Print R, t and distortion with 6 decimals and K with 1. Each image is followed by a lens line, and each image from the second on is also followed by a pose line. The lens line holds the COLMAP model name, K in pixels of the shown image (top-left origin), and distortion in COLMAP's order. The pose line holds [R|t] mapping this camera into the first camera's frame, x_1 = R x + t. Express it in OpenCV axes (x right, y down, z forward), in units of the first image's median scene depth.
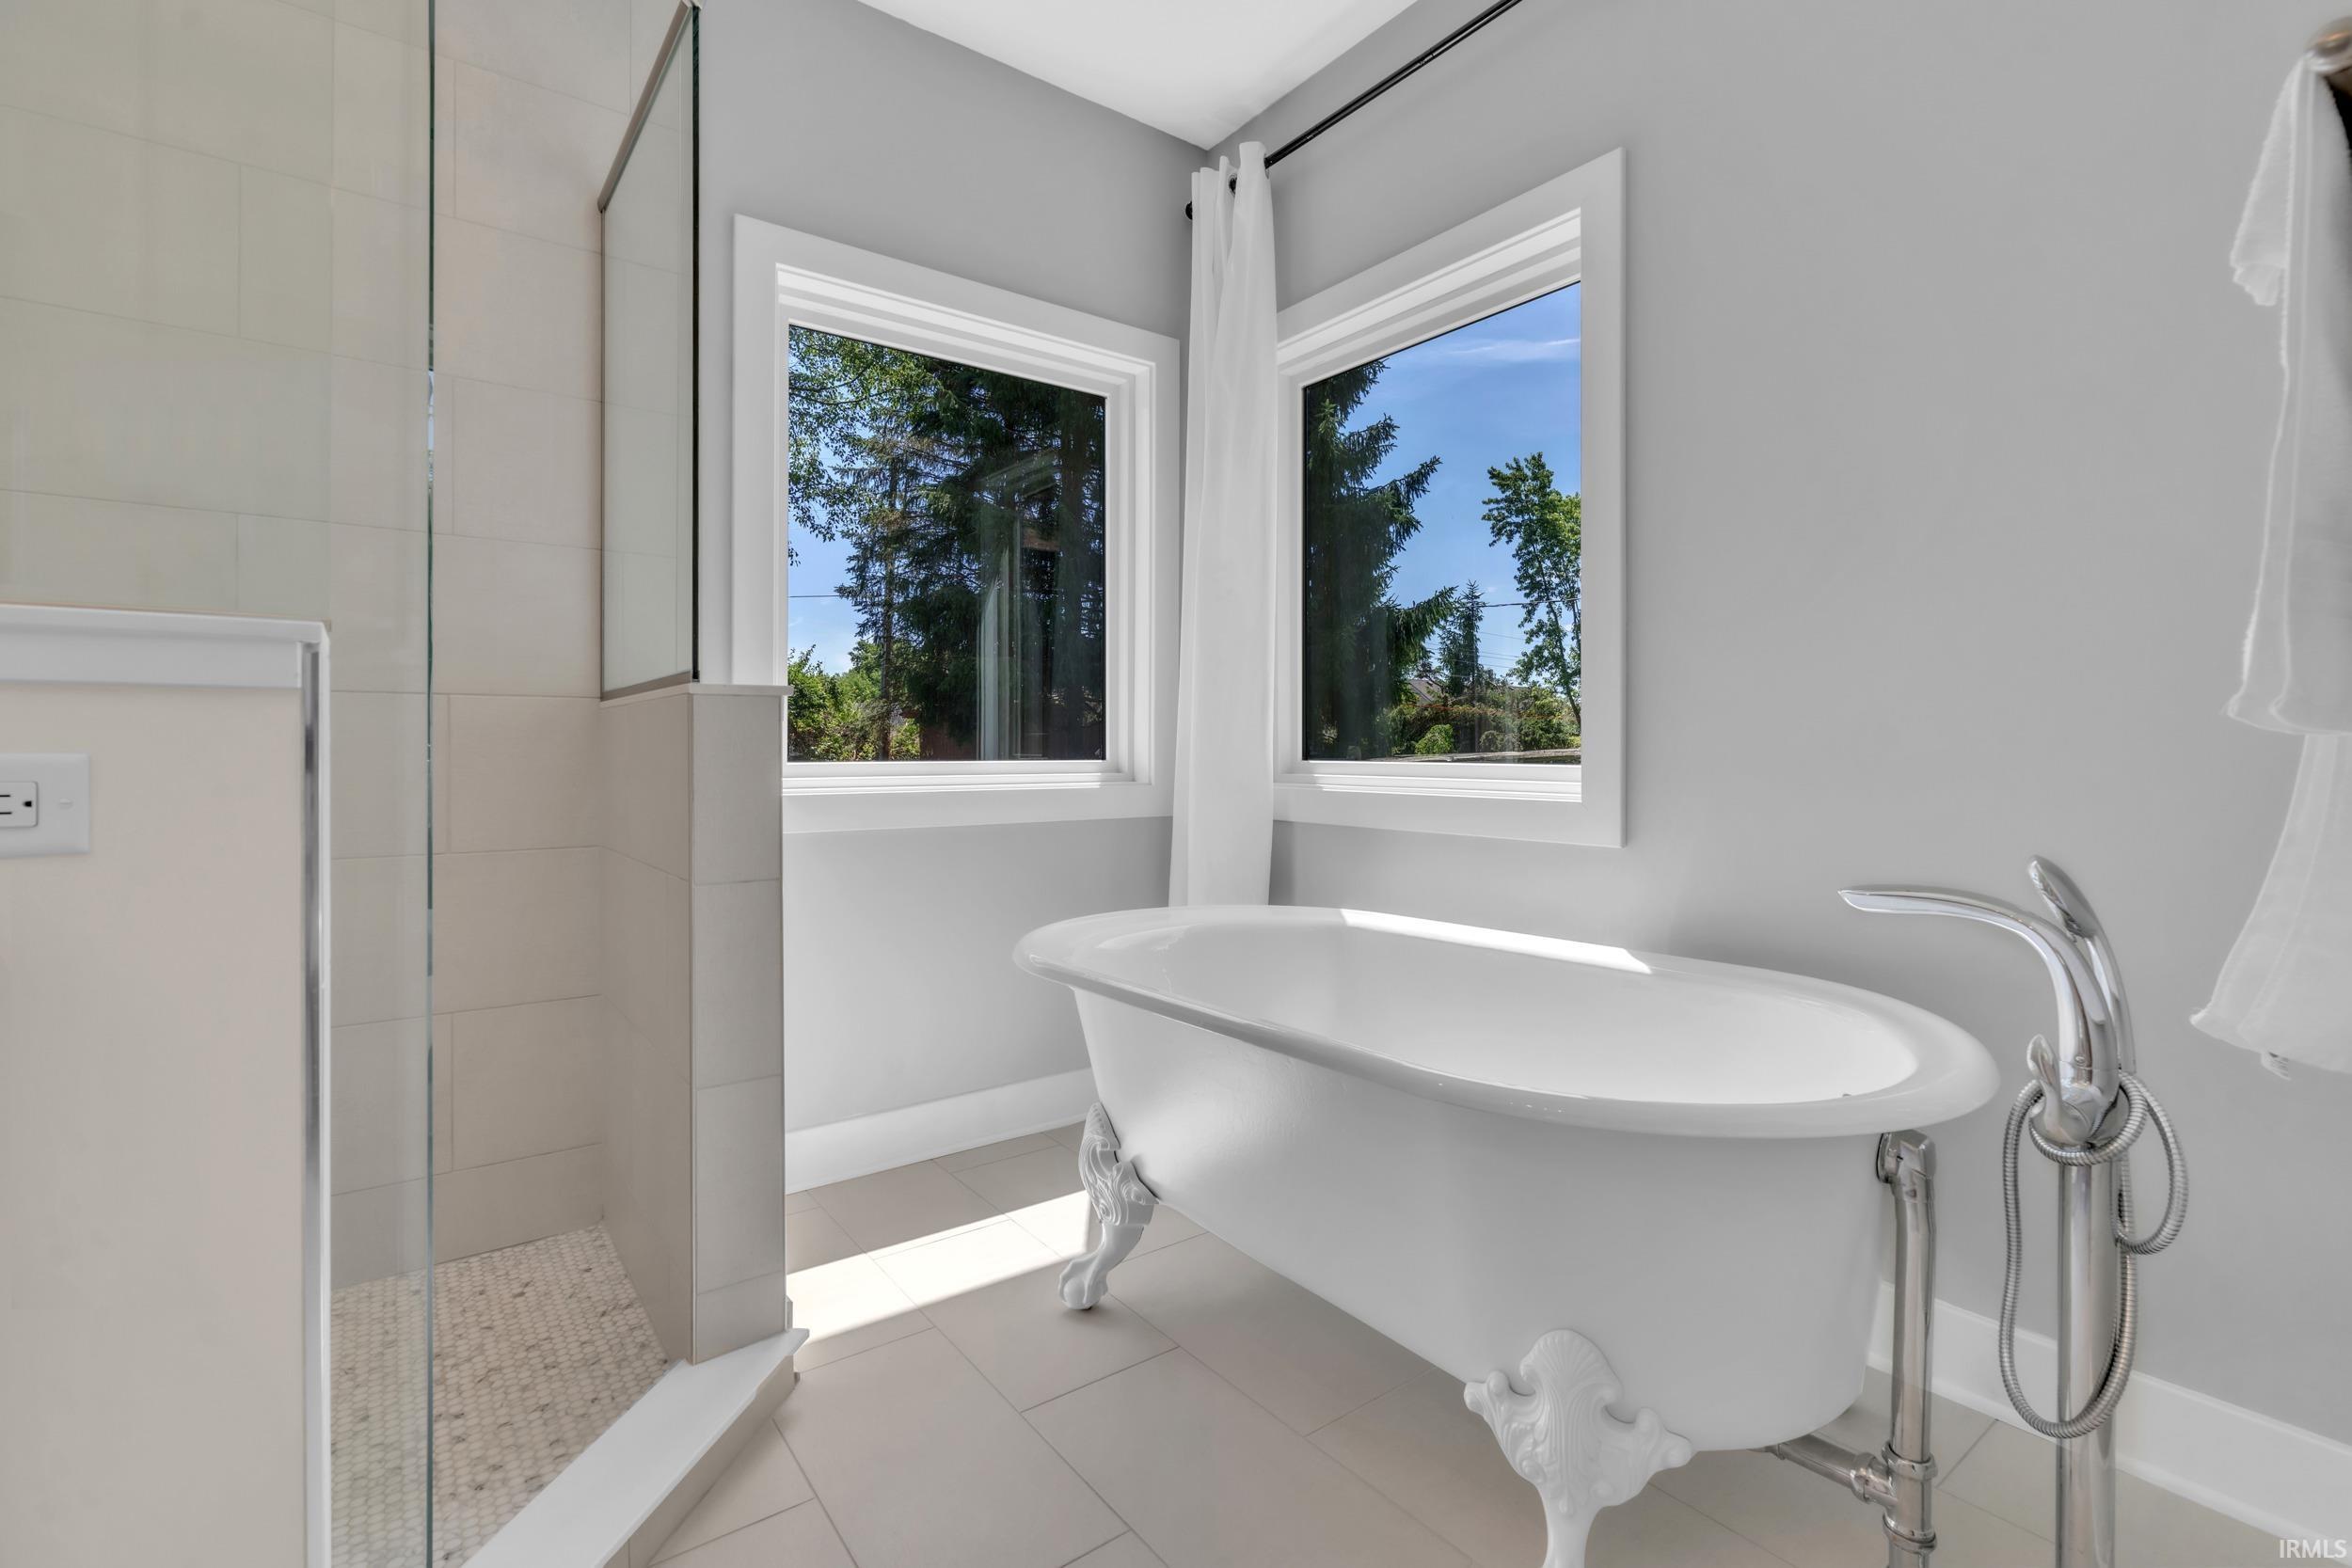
lens RADIAL K [[1054.0, 0, 1177.5], [0, 1054.0, 755.2], [0, 0, 1]] dist [-0.005764, 0.001479]
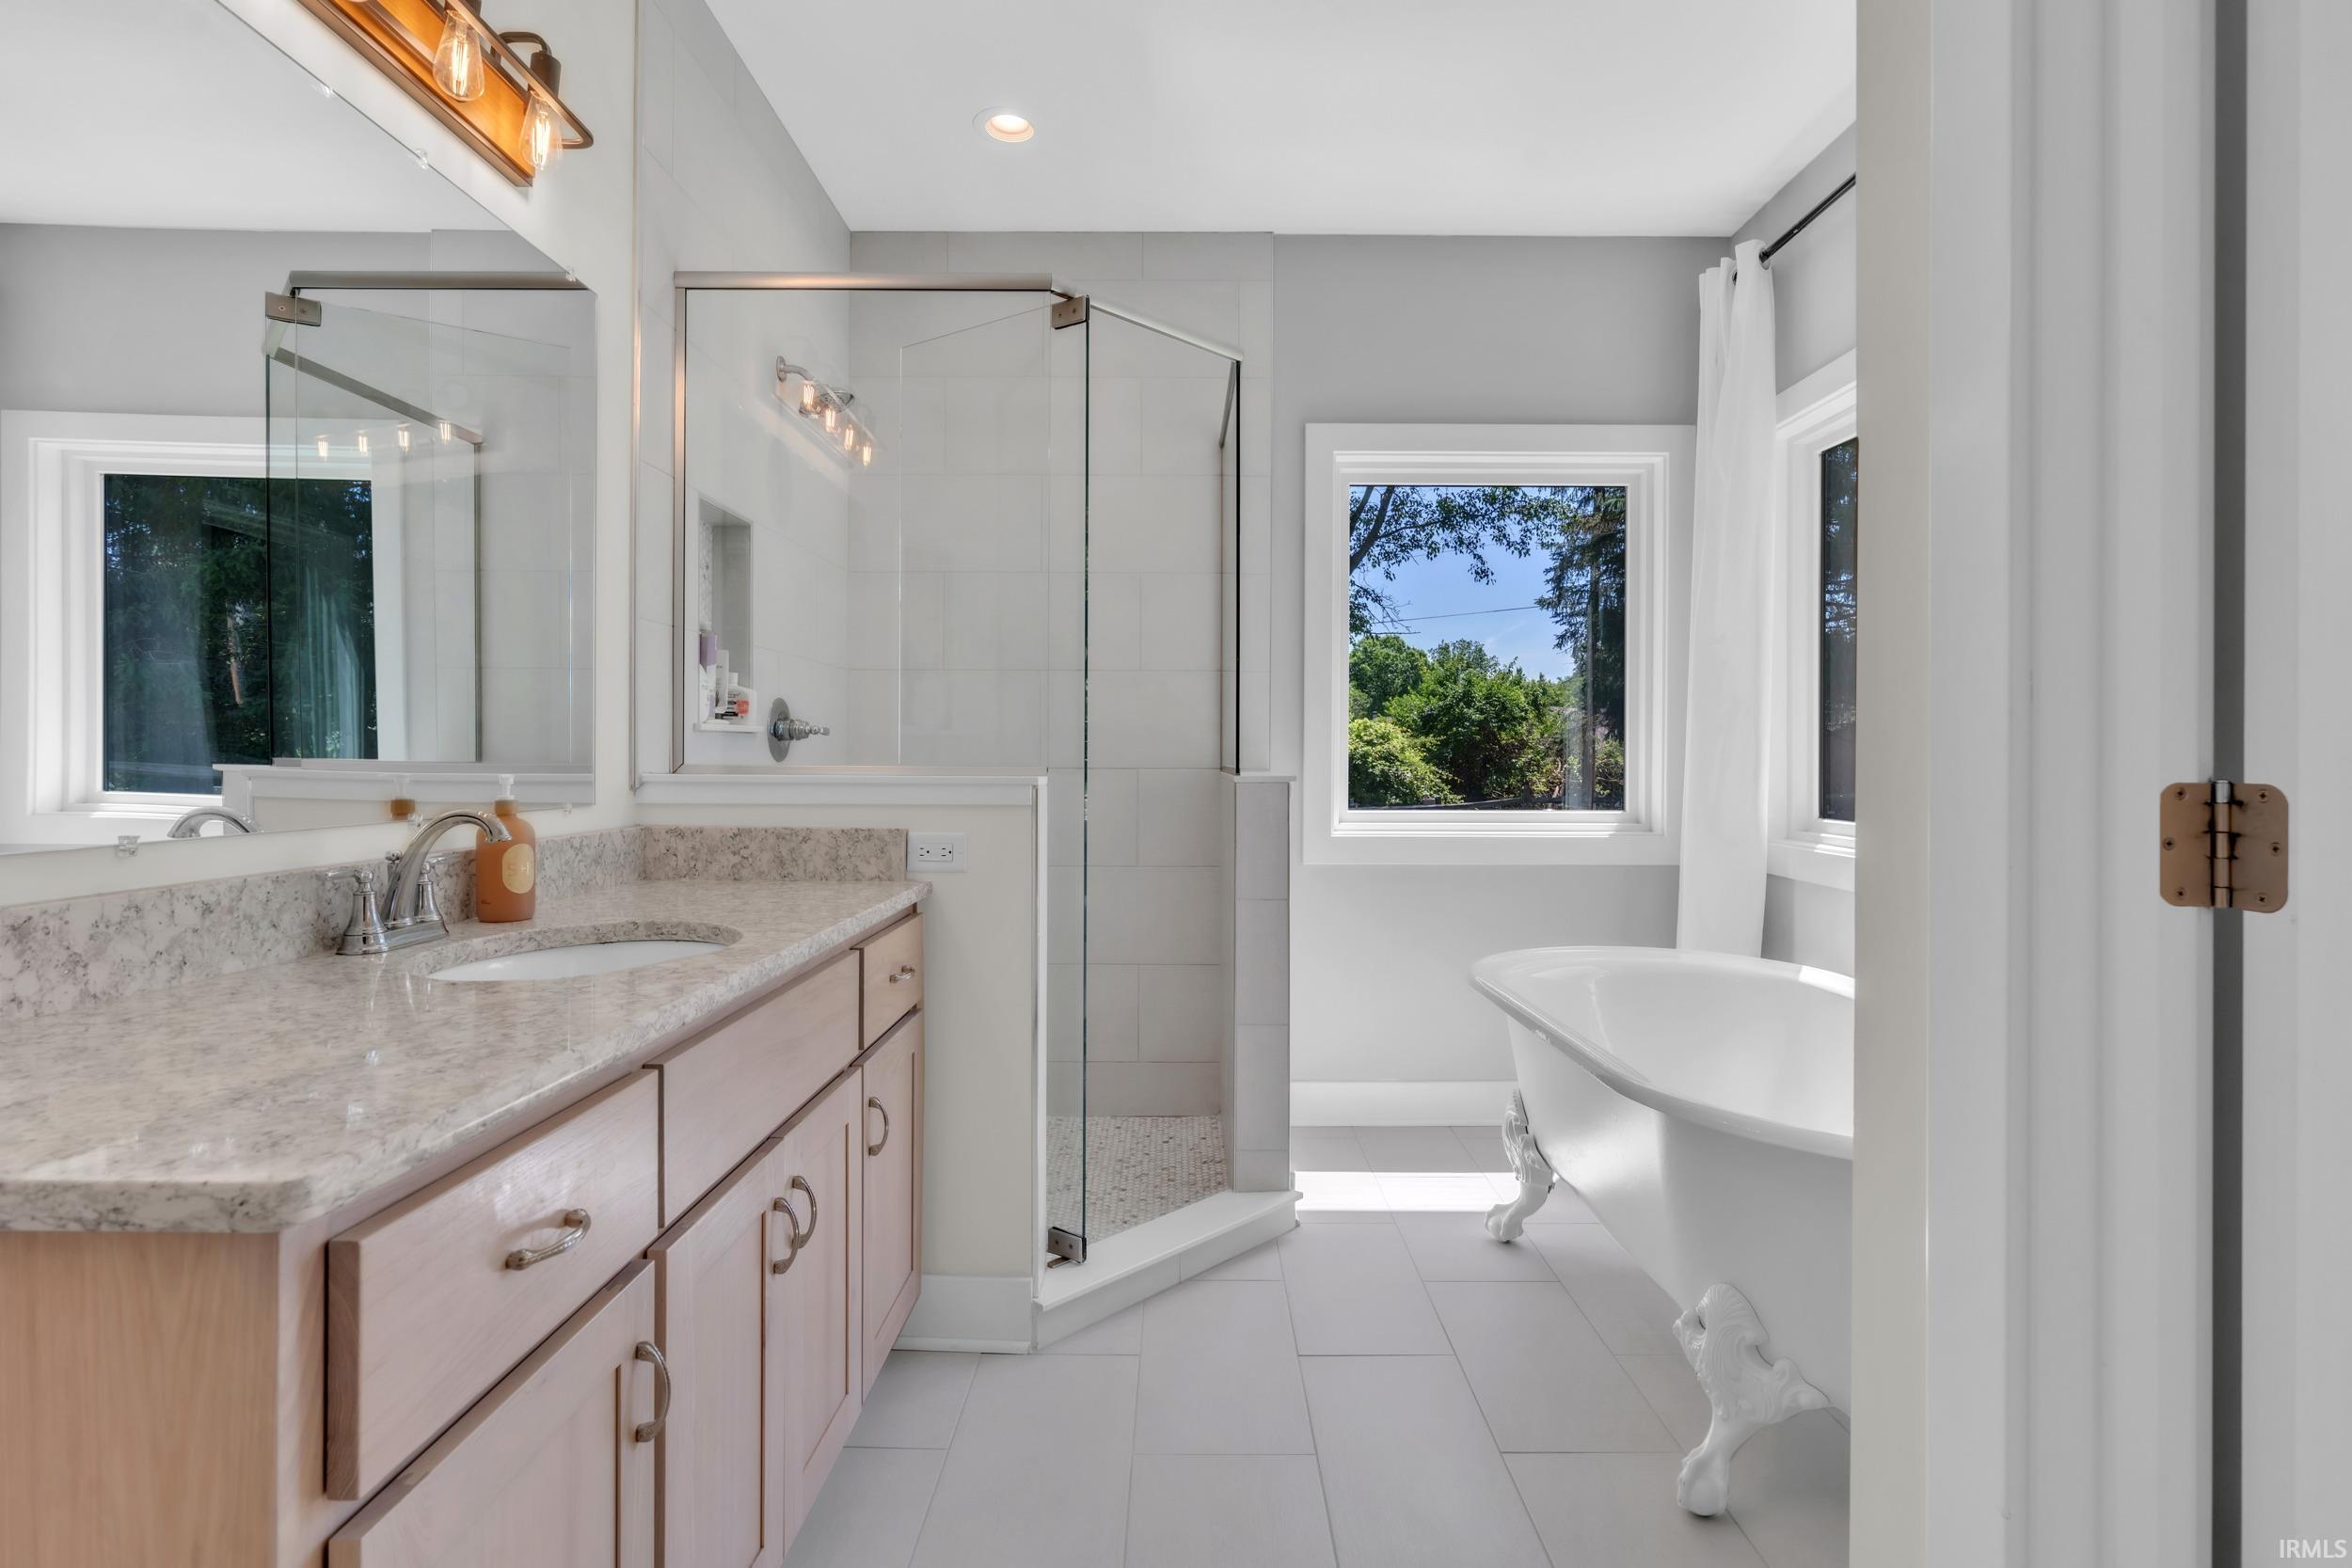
lens RADIAL K [[1054.0, 0, 1172.6], [0, 1054.0, 771.3], [0, 0, 1]] dist [-0.005764, 0.001479]
pose [[0.799293, 0.005261, -0.600918, 0.239675], [-0.003654, 0.999986, 0.003895, -0.044427], [0.600930, -0.000918, 0.799301, -0.197984]]
